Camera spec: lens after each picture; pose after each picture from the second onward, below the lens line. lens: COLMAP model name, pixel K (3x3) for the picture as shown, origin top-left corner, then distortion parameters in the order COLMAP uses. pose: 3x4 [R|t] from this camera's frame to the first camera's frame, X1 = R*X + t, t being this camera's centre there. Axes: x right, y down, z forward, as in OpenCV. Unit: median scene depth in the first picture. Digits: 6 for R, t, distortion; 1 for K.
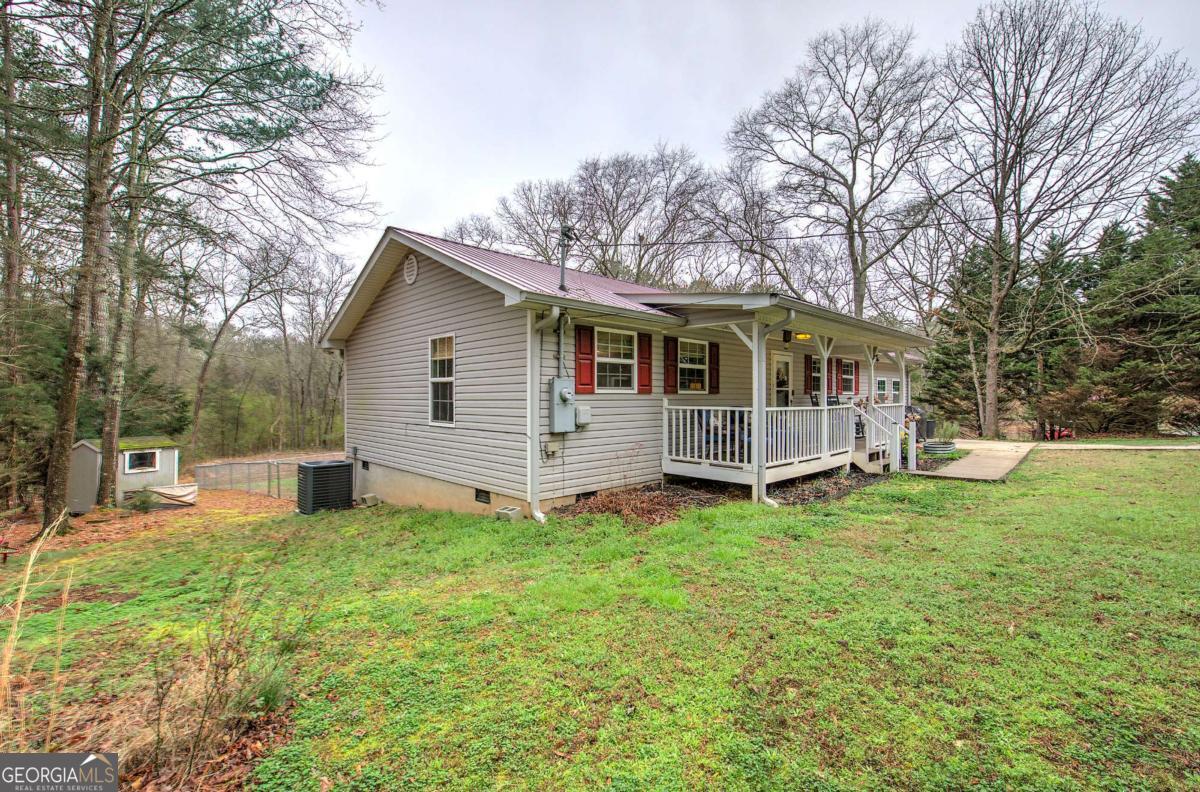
lens RADIAL K [[512.1, 0, 603.0], [0, 512.1, 392.9], [0, 0, 1]] dist [-0.011042, 0.000204]
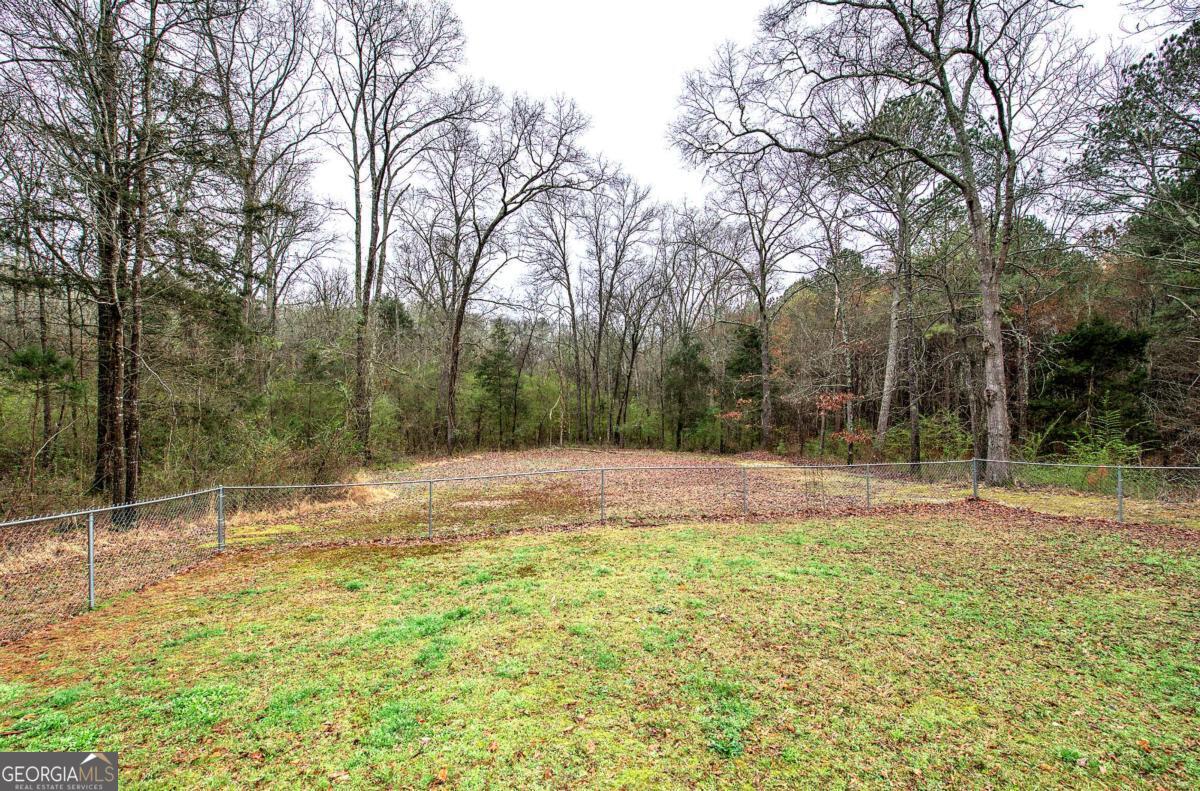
lens RADIAL K [[509.2, 0, 600.0], [0, 509.2, 395.5], [0, 0, 1]] dist [-0.009285, 0.000300]
pose [[0.851033, -0.006488, -0.525072, -0.206373], [0.005687, 0.999979, -0.003138, 0.047172], [0.525082, -0.000315, 0.851052, 0.414464]]
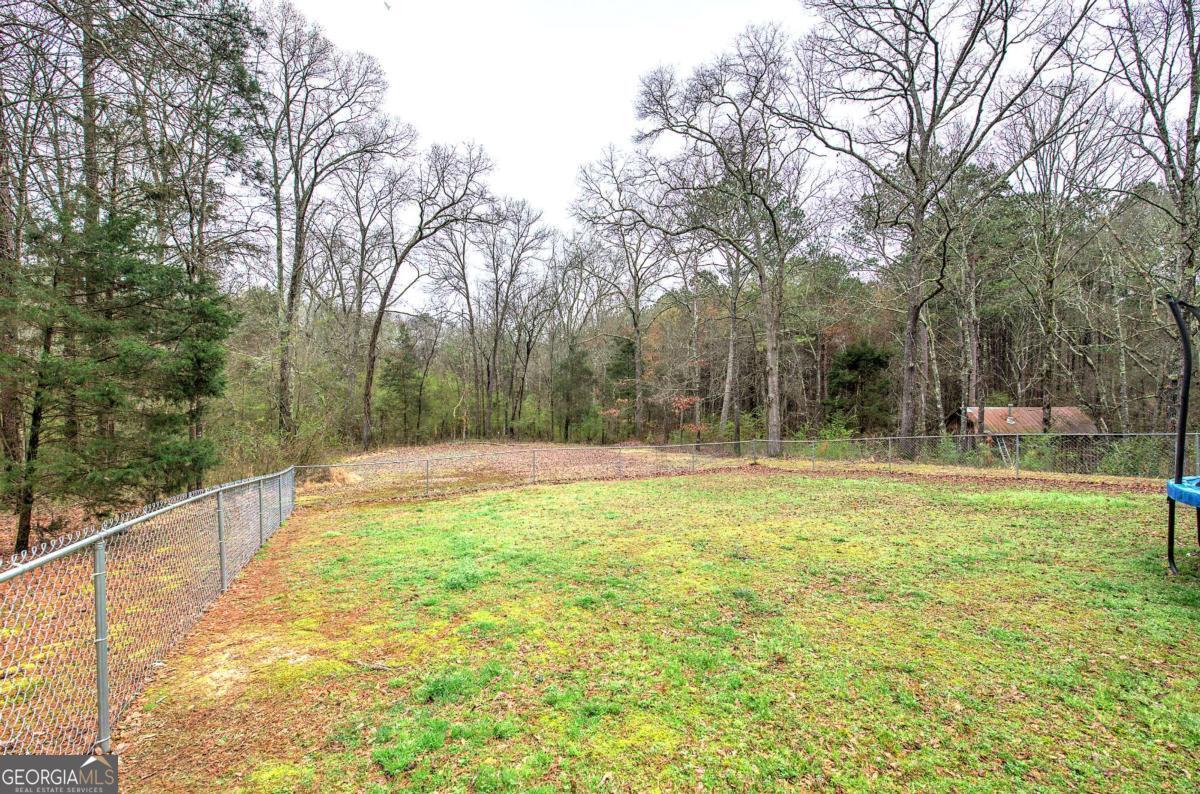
lens RADIAL K [[512.1, 0, 603.0], [0, 512.1, 393.9], [0, 0, 1]] dist [-0.011042, 0.000204]
pose [[0.950942, -0.003111, -0.309353, -0.171786], [0.004766, 0.999978, 0.004594, 0.039426], [0.309332, -0.005844, 0.950936, 0.298041]]
